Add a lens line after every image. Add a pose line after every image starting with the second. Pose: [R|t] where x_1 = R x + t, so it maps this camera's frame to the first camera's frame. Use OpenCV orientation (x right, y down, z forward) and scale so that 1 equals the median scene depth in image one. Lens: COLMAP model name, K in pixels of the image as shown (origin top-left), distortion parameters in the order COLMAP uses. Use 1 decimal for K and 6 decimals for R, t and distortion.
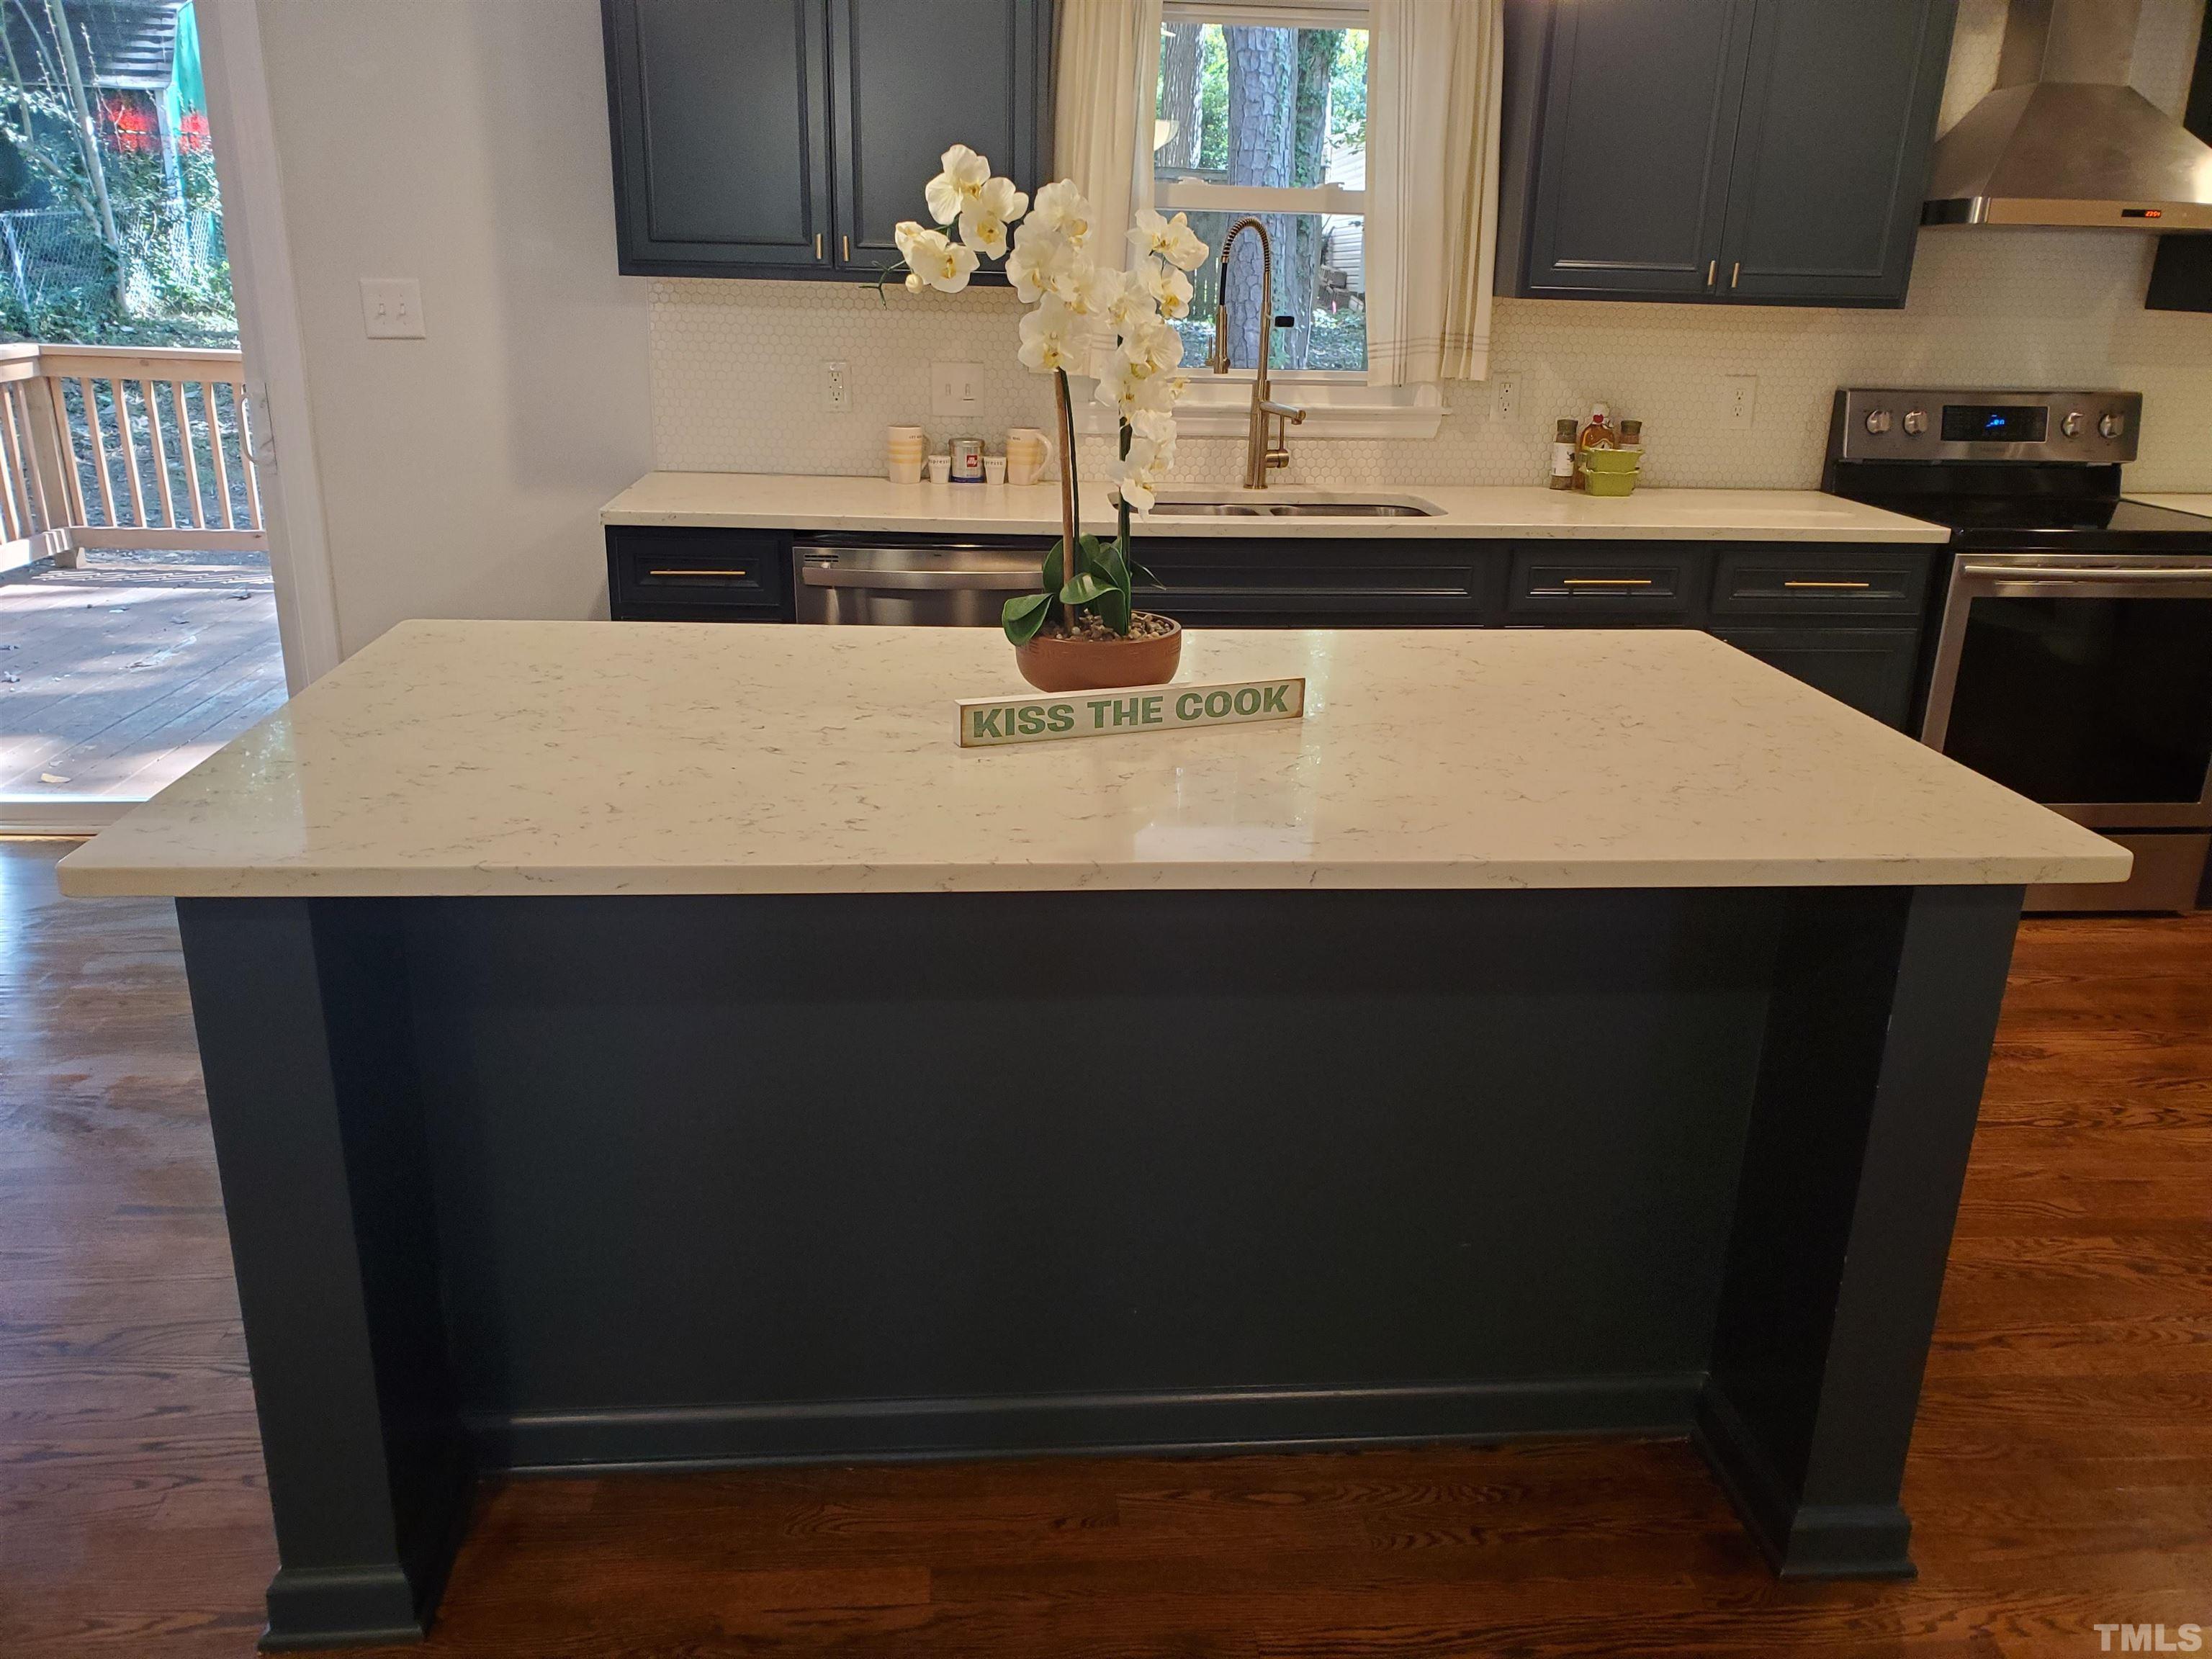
lens RADIAL K [[1715.3, 0, 1106.0], [0, 1715.3, 829.5], [0, 0, 1]] dist [-0.028868, 0.065795]
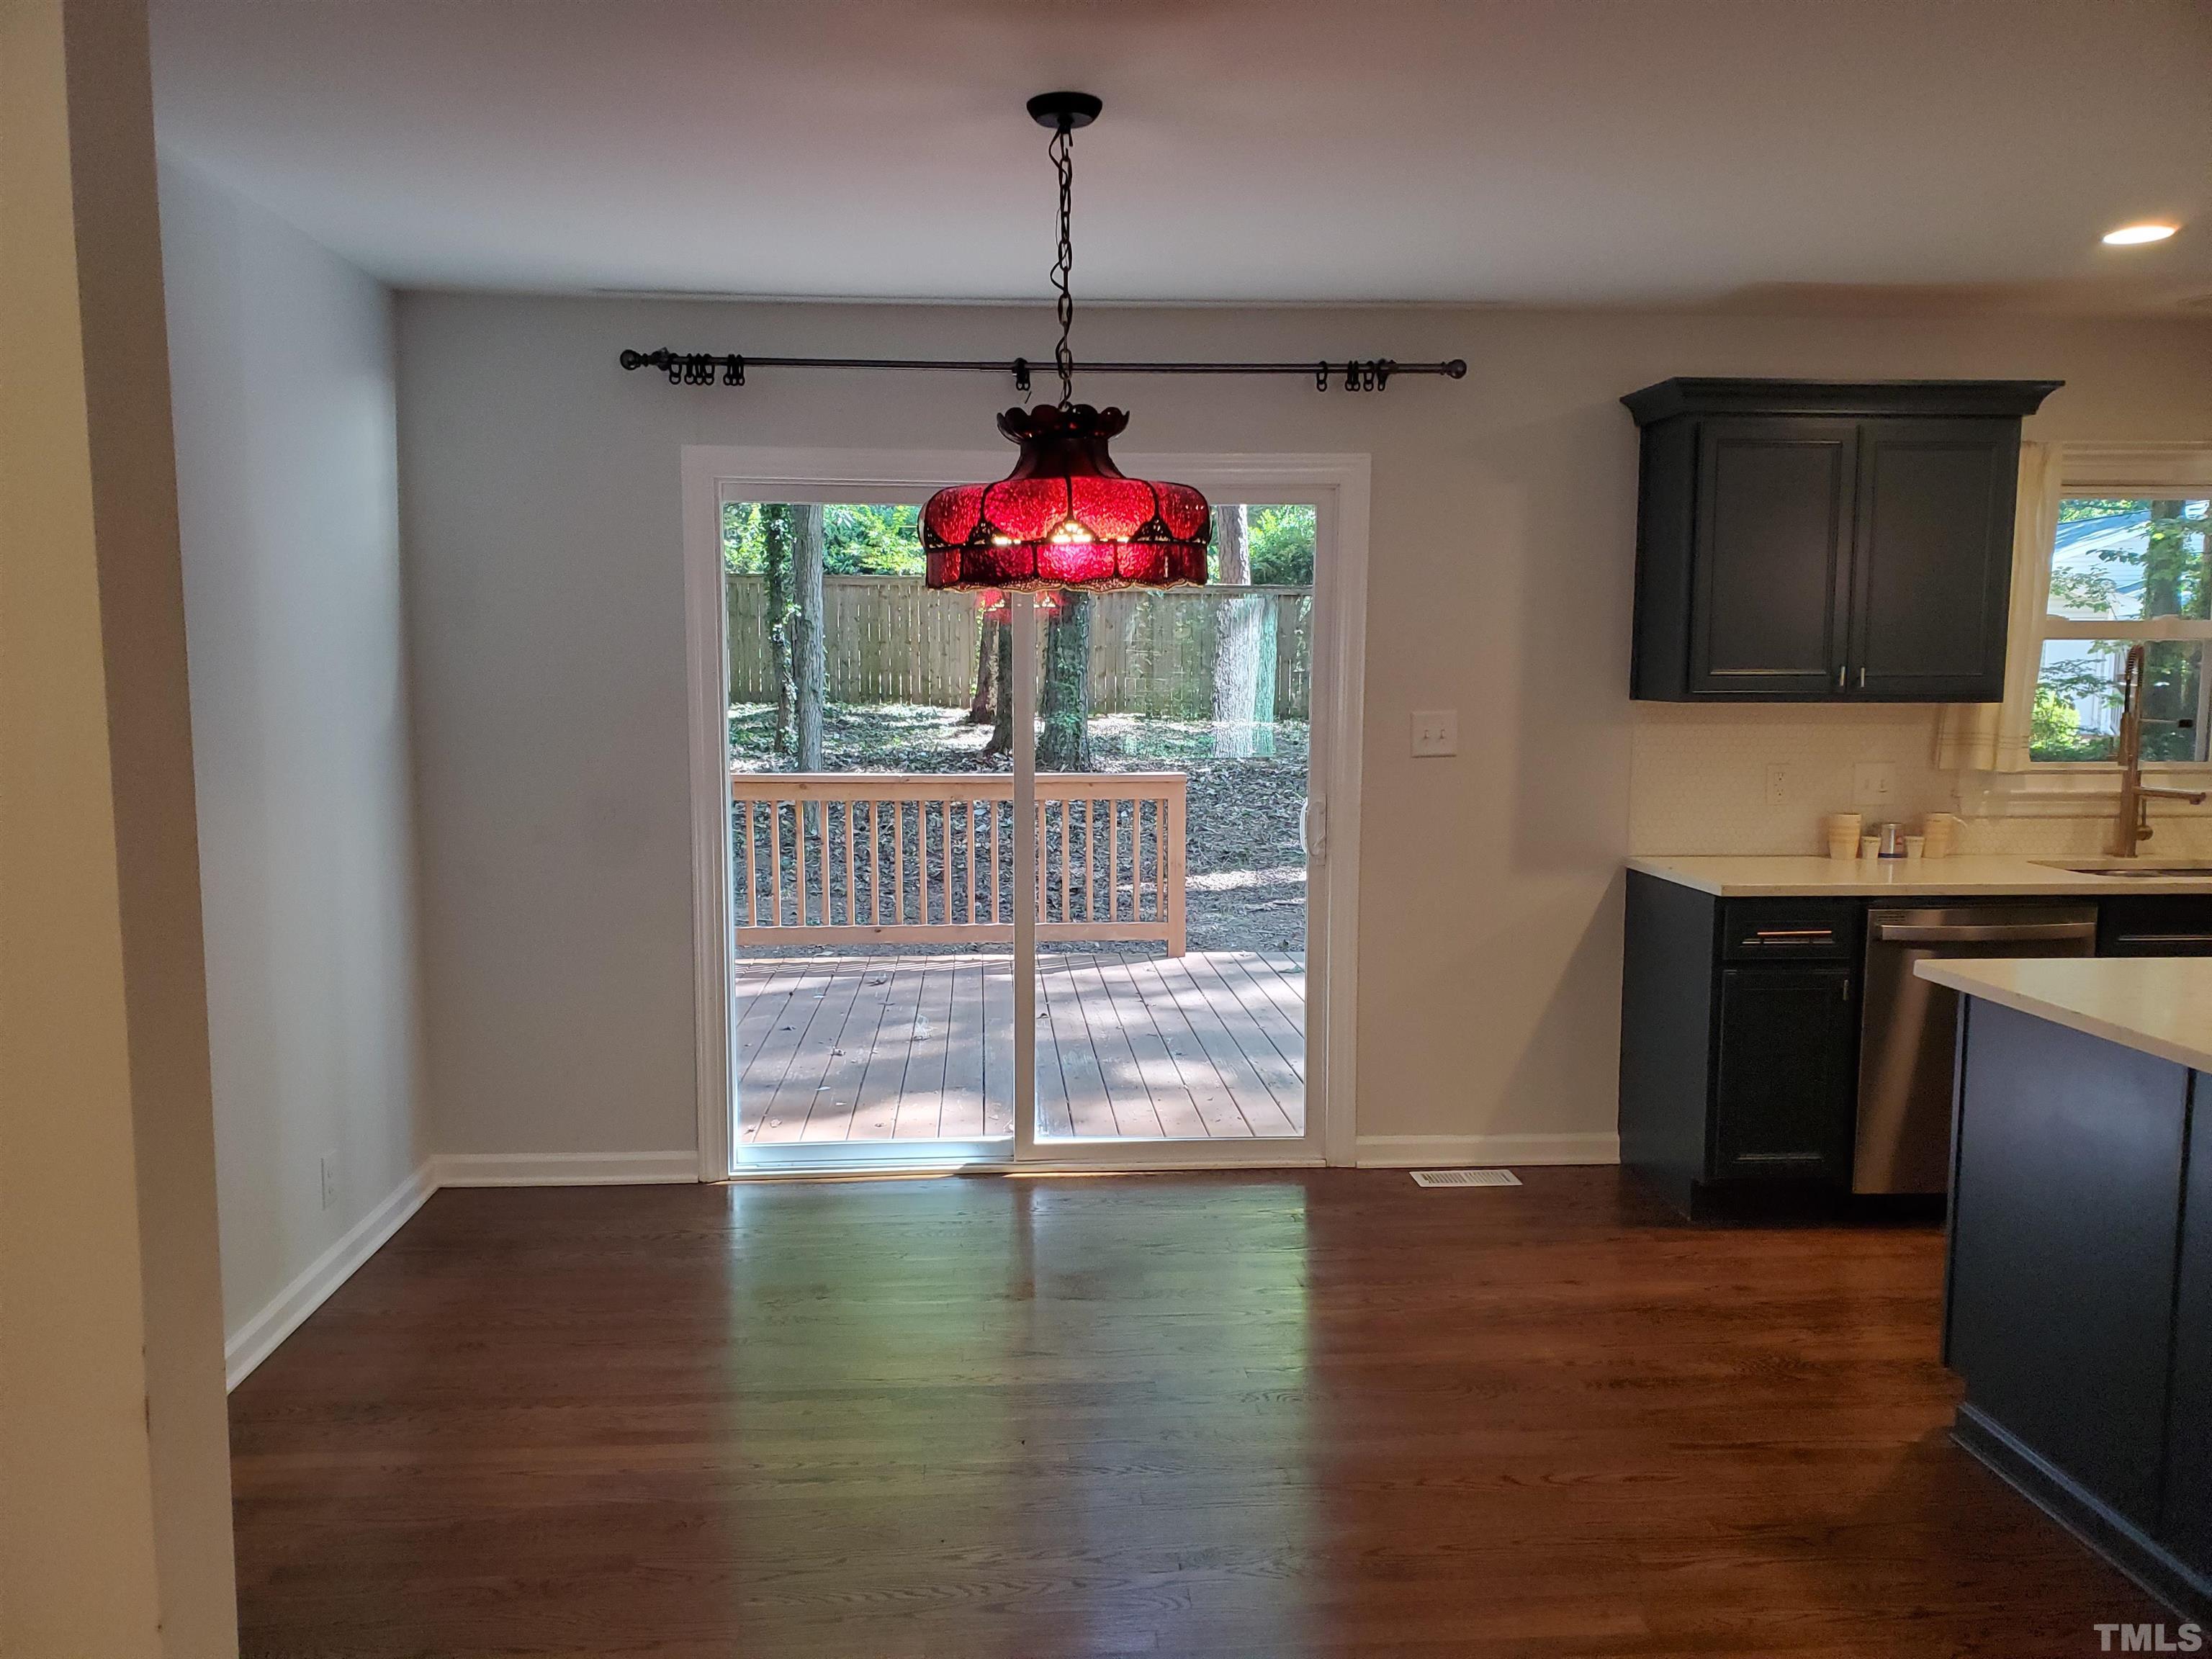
lens RADIAL K [[1715.3, 0, 1106.0], [0, 1715.3, 829.5], [0, 0, 1]] dist [-0.028868, 0.065795]
pose [[0.999665, -0.023429, -0.011041, -0.617641], [0.020232, 0.972543, -0.231840, 0.046358], [0.016170, 0.231539, 0.972691, -0.187547]]
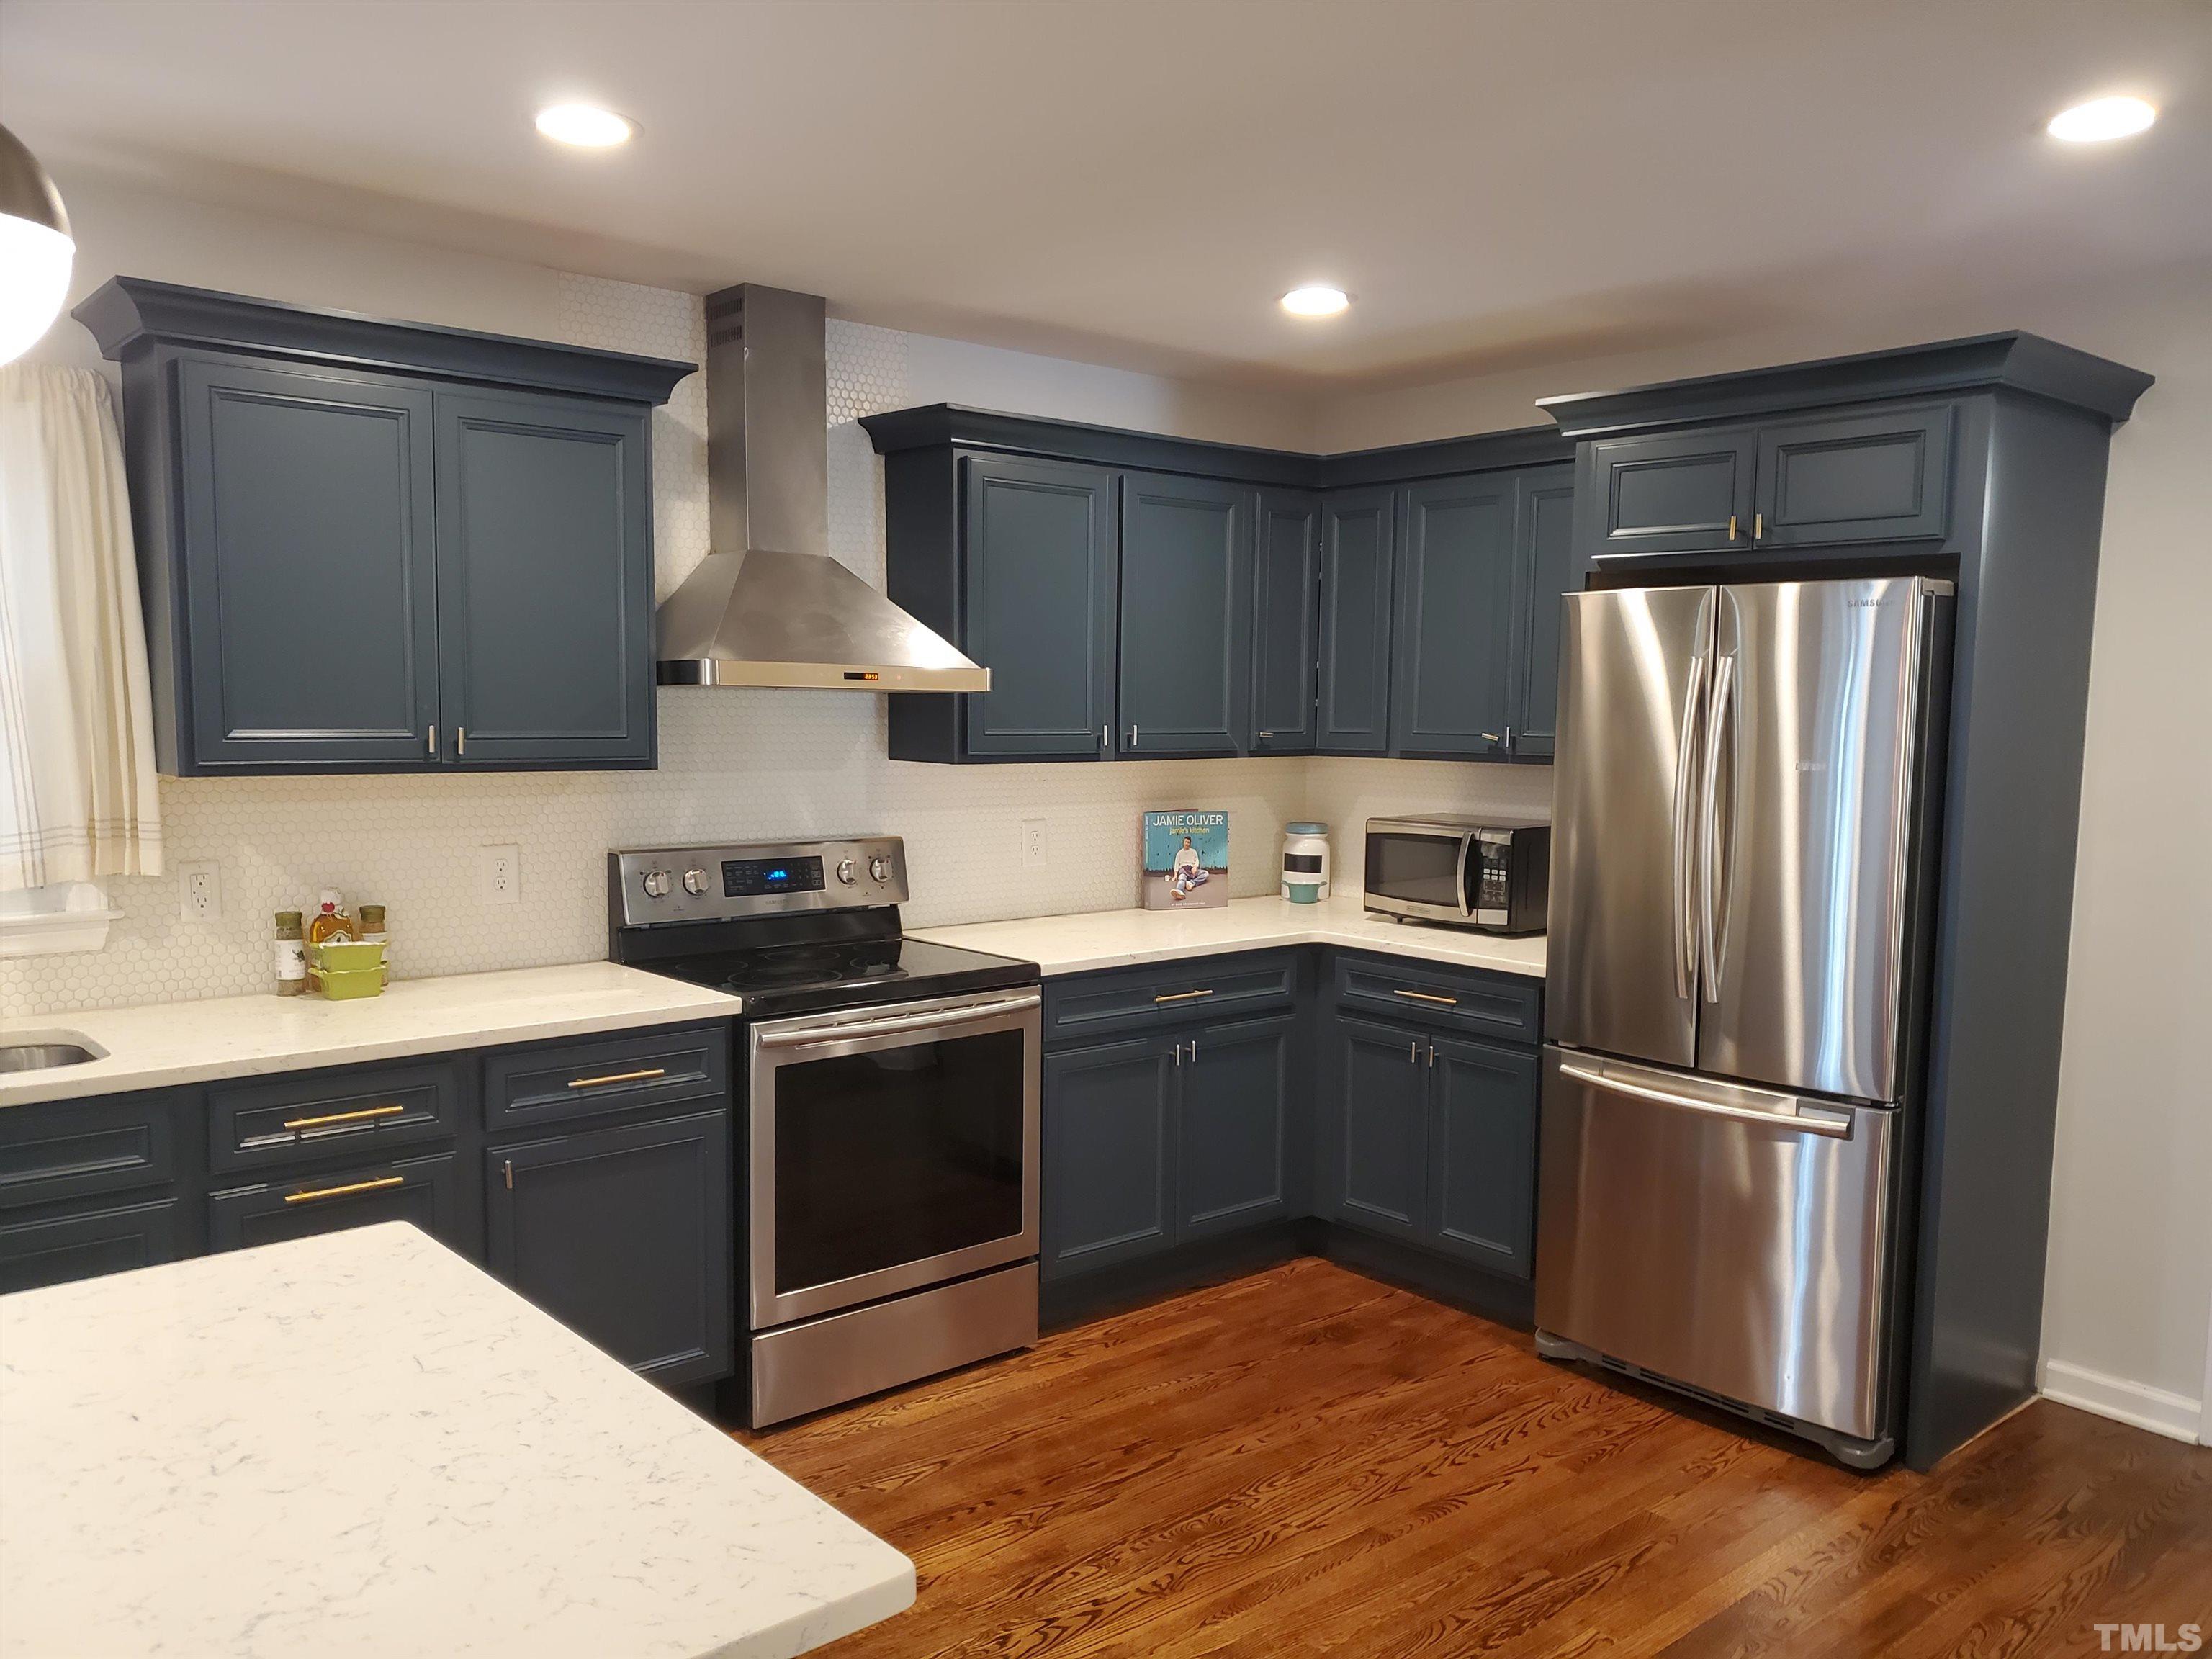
lens RADIAL K [[1715.3, 0, 1106.0], [0, 1715.3, 829.5], [0, 0, 1]] dist [-0.028868, 0.065795]
pose [[0.808497, -0.056178, 0.585812, 0.110943], [0.192852, 0.965759, -0.173547, -0.061638], [-0.556004, 0.253287, 0.791647, 0.130681]]
